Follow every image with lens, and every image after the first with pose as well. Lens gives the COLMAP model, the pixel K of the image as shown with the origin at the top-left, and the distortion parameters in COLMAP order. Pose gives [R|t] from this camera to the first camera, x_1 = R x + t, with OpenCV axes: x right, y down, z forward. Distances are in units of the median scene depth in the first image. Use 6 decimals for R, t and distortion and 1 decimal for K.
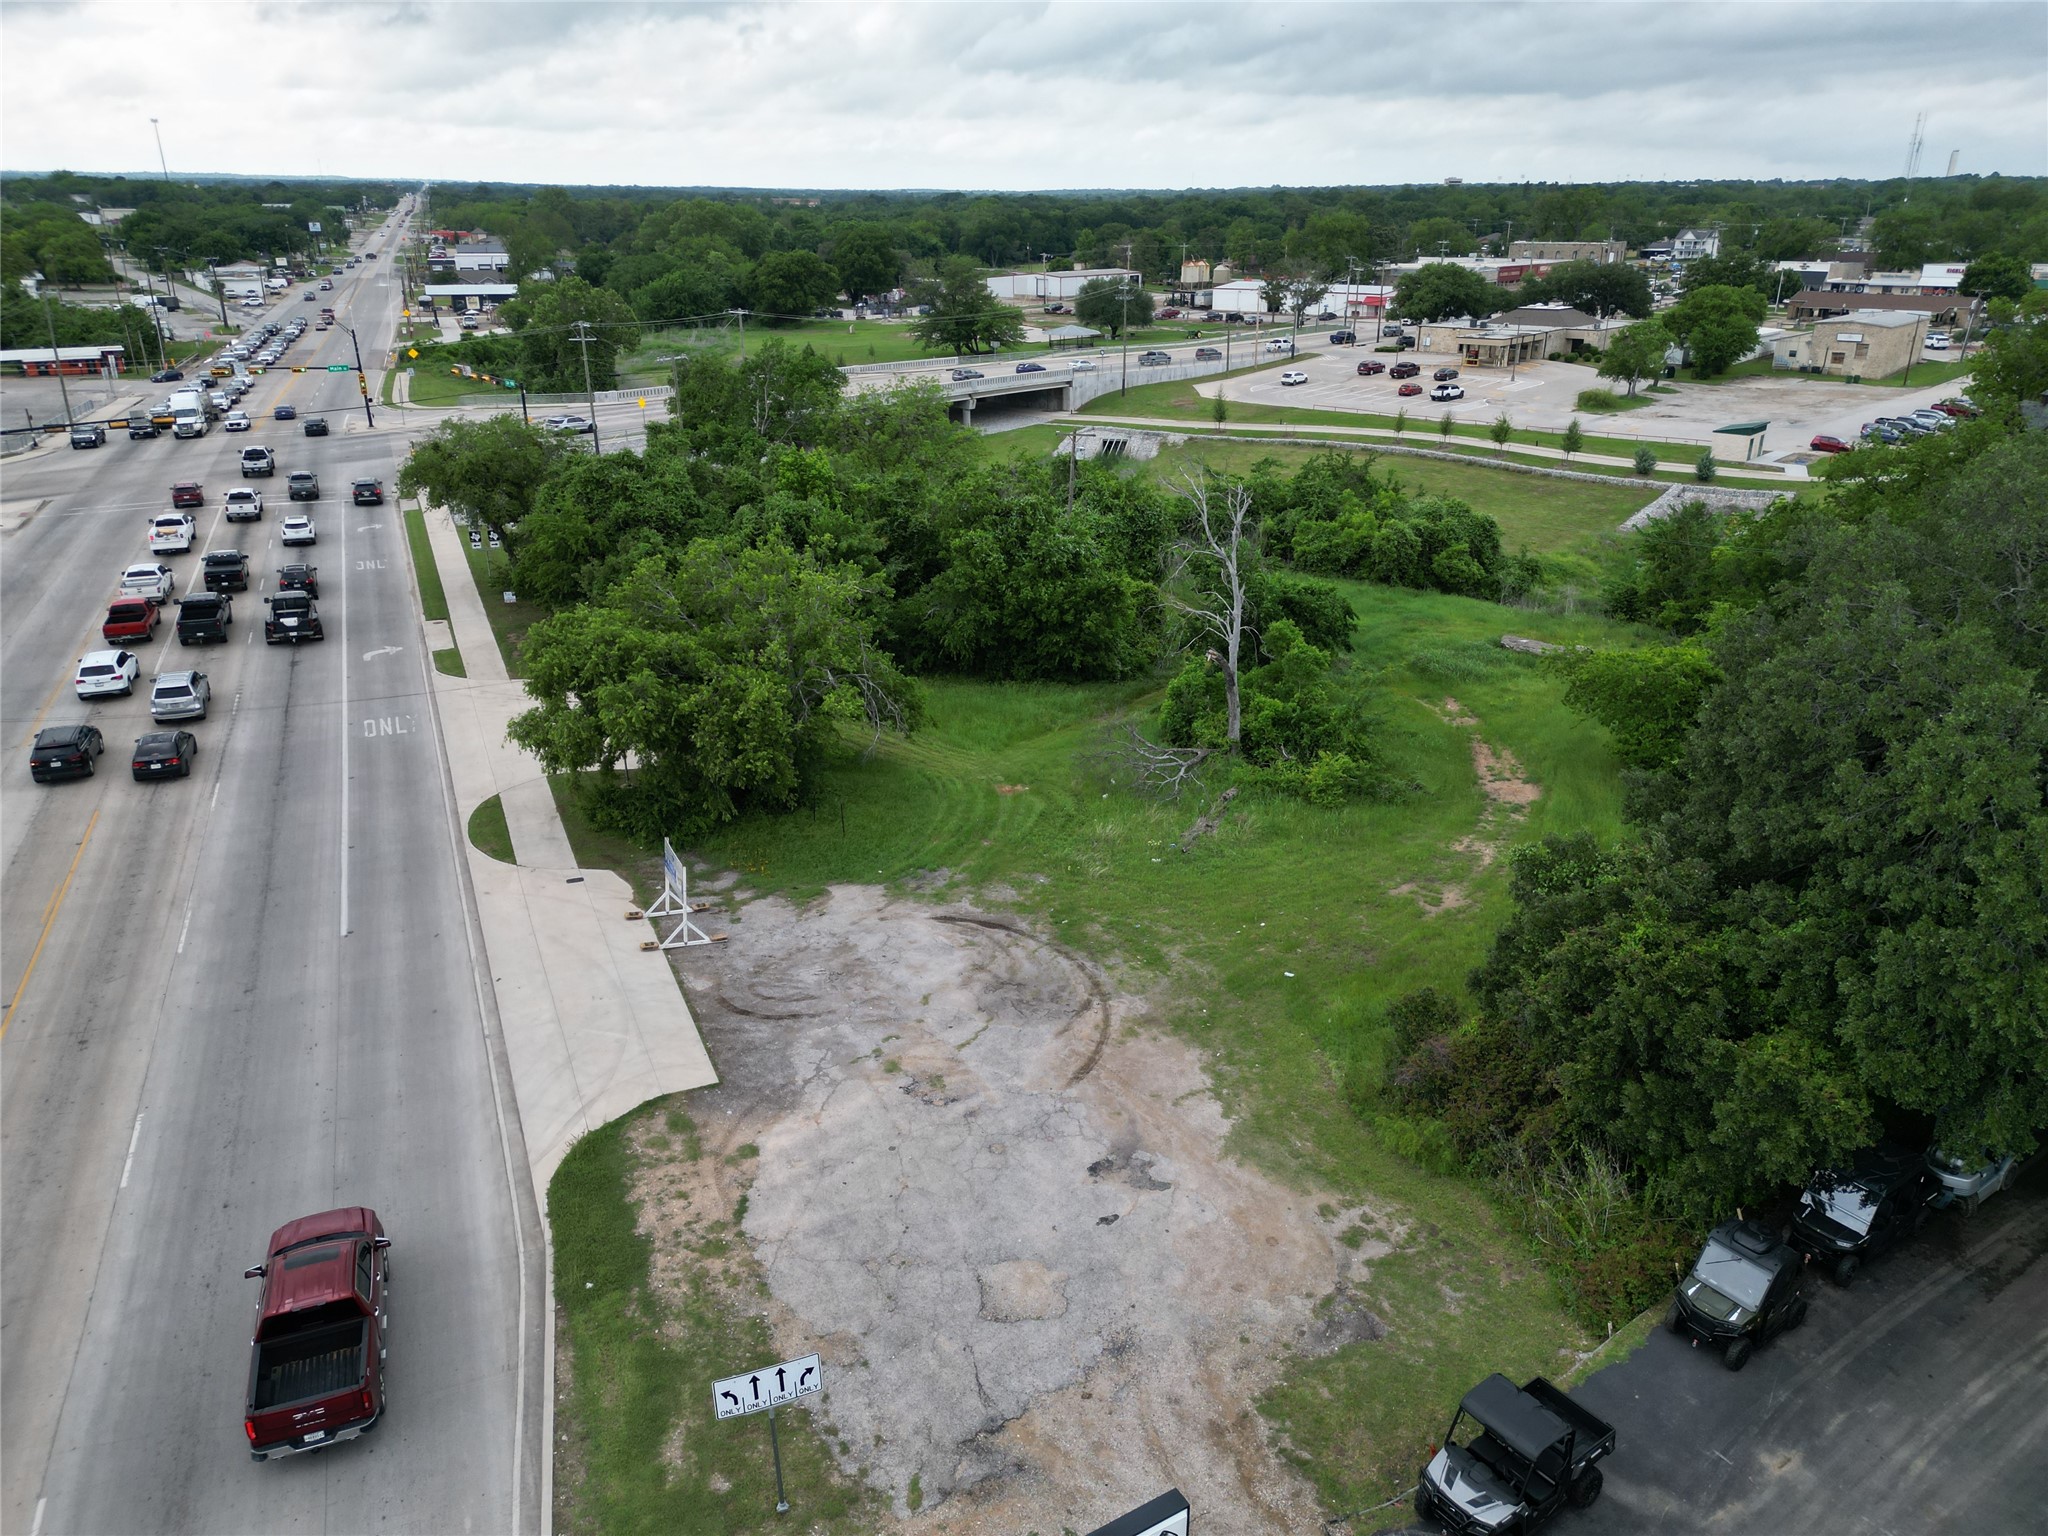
lens RADIAL K [[1439.8, 0, 1031.0], [0, 1439.8, 760.7], [0, 0, 1]] dist [0.071180, -0.064999]
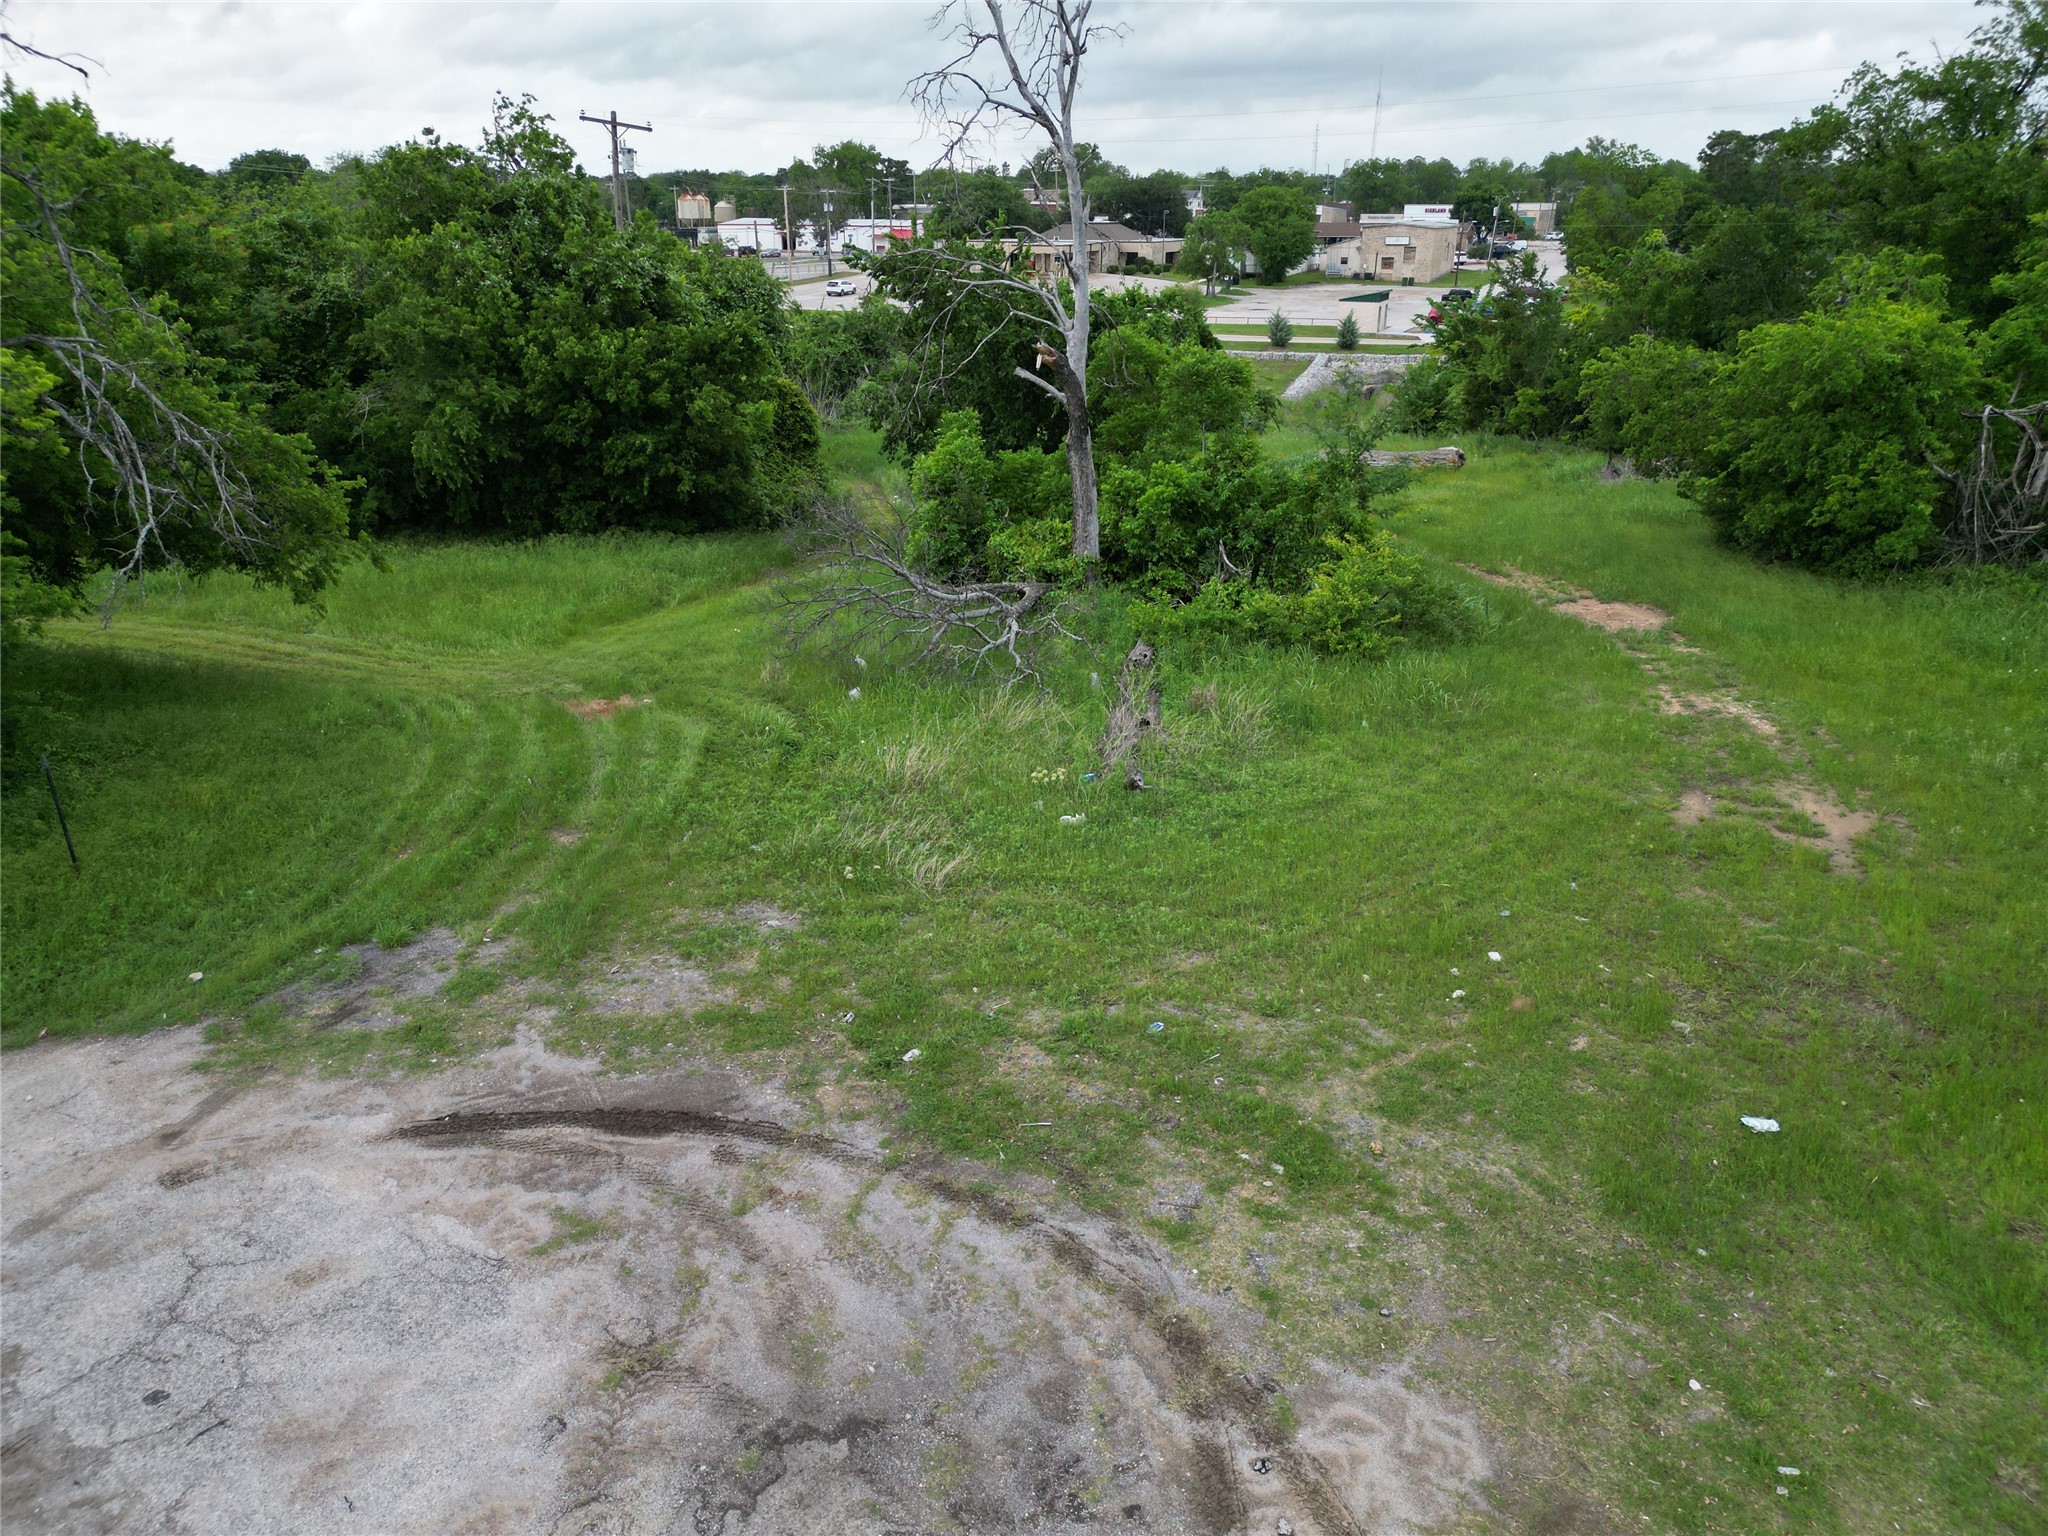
lens RADIAL K [[1439.8, 0, 1031.0], [0, 1439.8, 760.7], [0, 0, 1]] dist [0.071180, -0.064999]
pose [[0.944212, -0.112391, 0.309567, -0.023206], [0.113431, 0.993437, 0.014699, 0.034128], [-0.309187, 0.021236, 0.950764, 0.468698]]
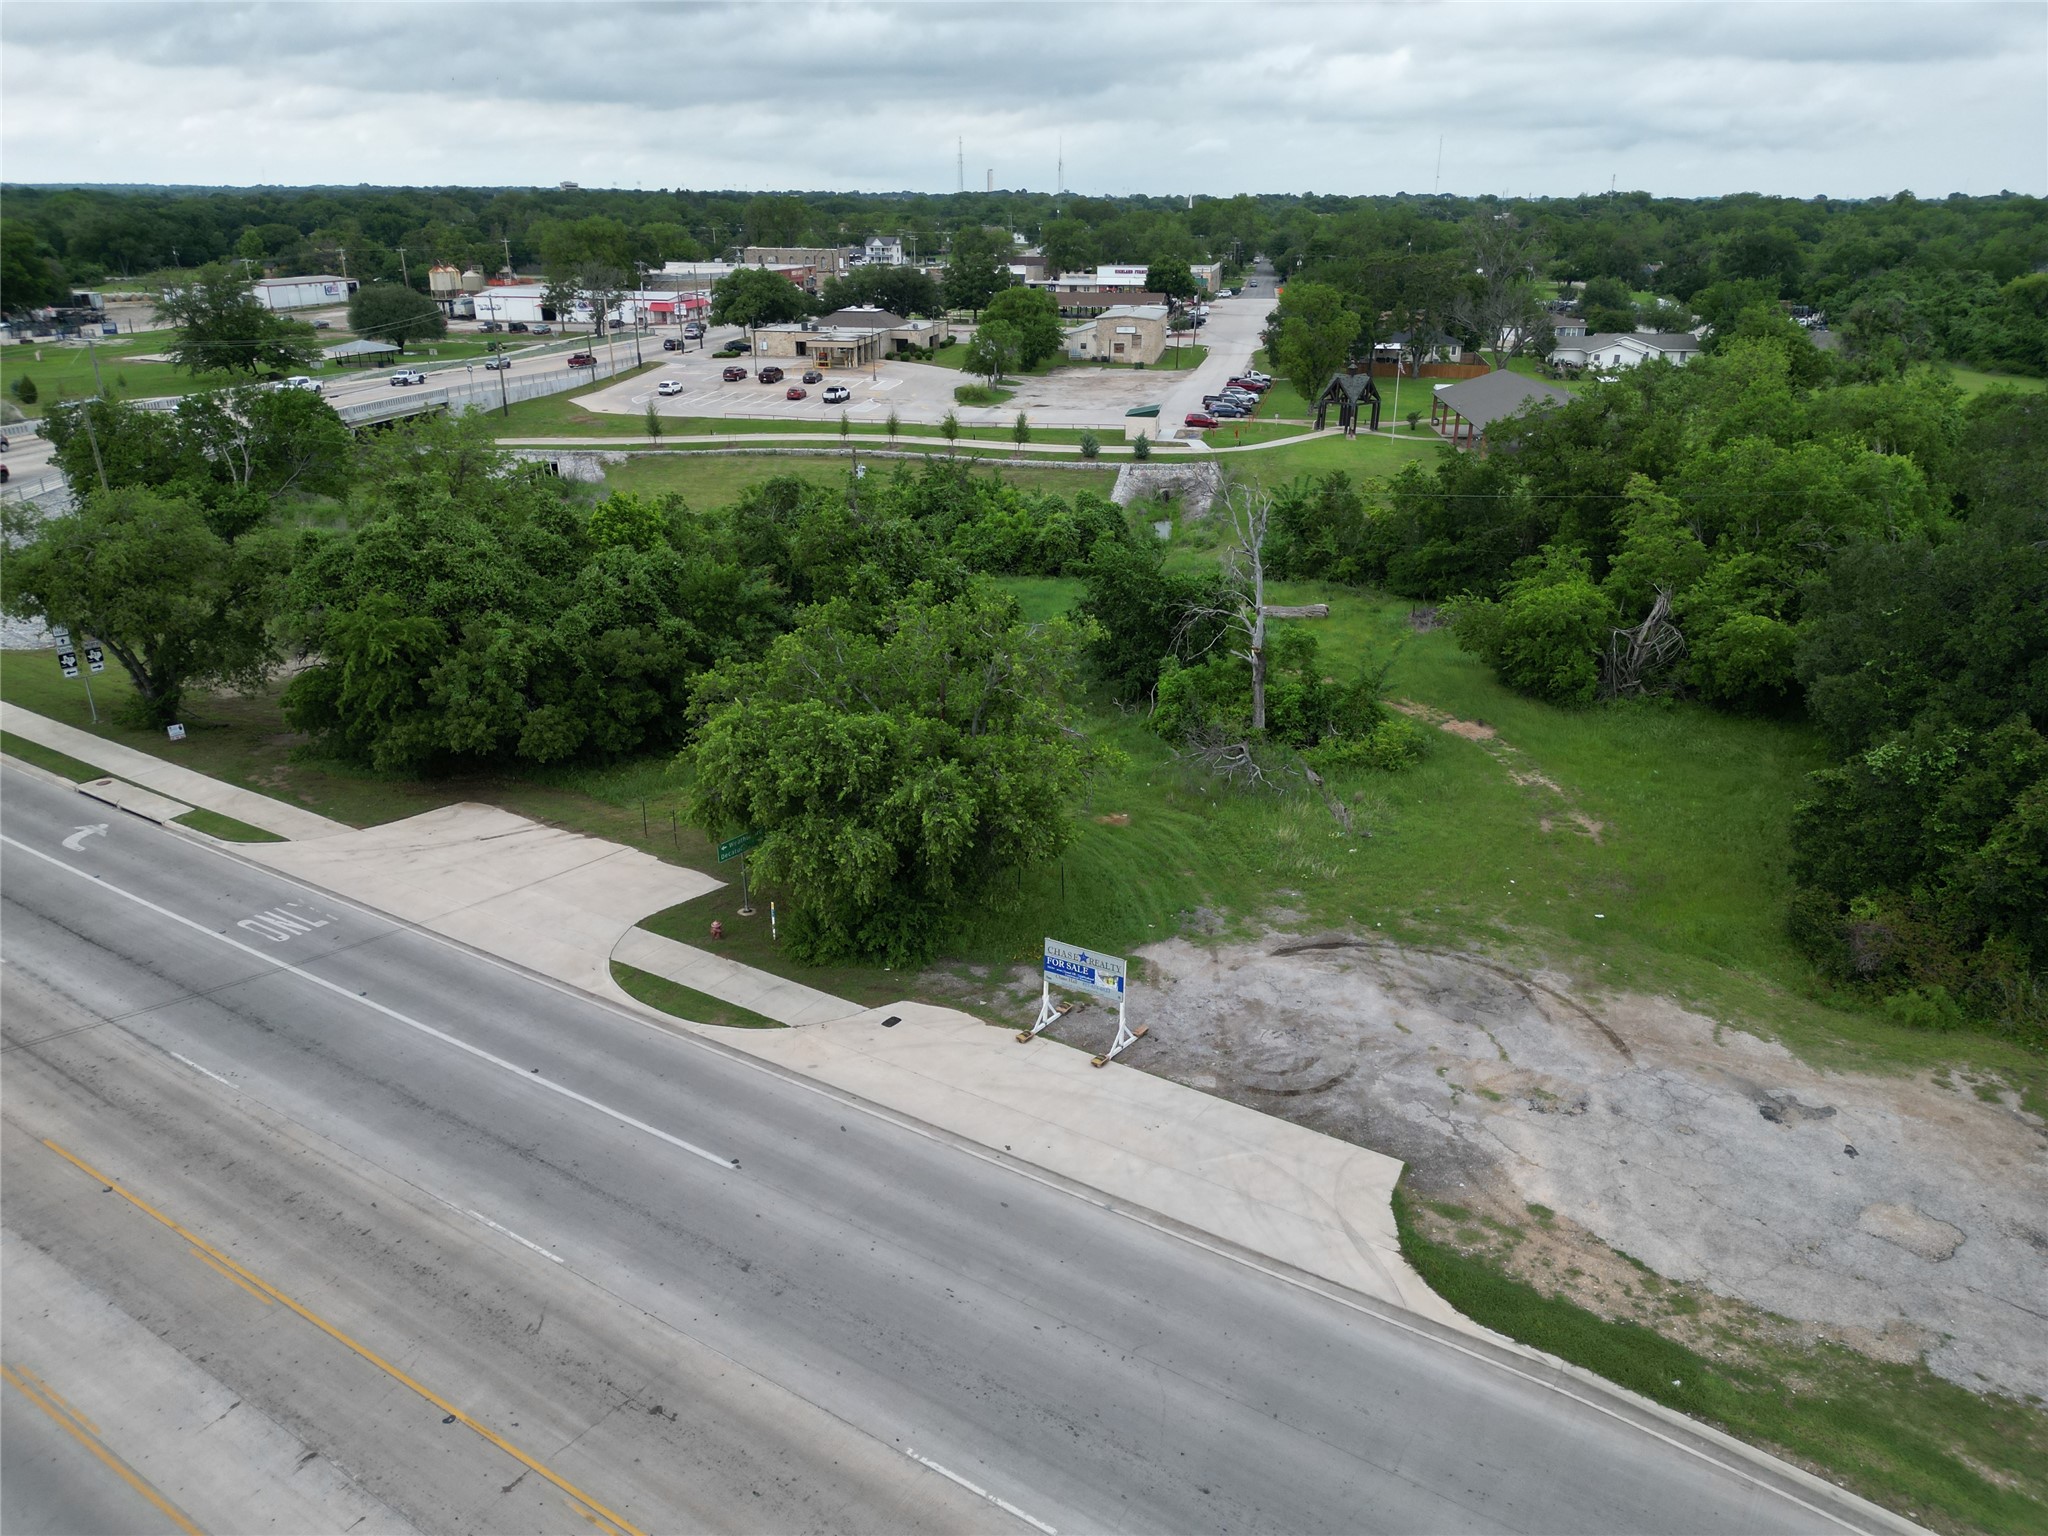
lens RADIAL K [[1434.5, 0, 1031.4], [0, 1434.5, 771.0], [0, 0, 1]] dist [0.082722, -0.093962]
pose [[0.843834, -0.190928, 0.501488, -0.431976], [0.188818, 0.980439, 0.055558, -0.061335], [-0.502286, 0.047808, 0.863379, 0.162843]]
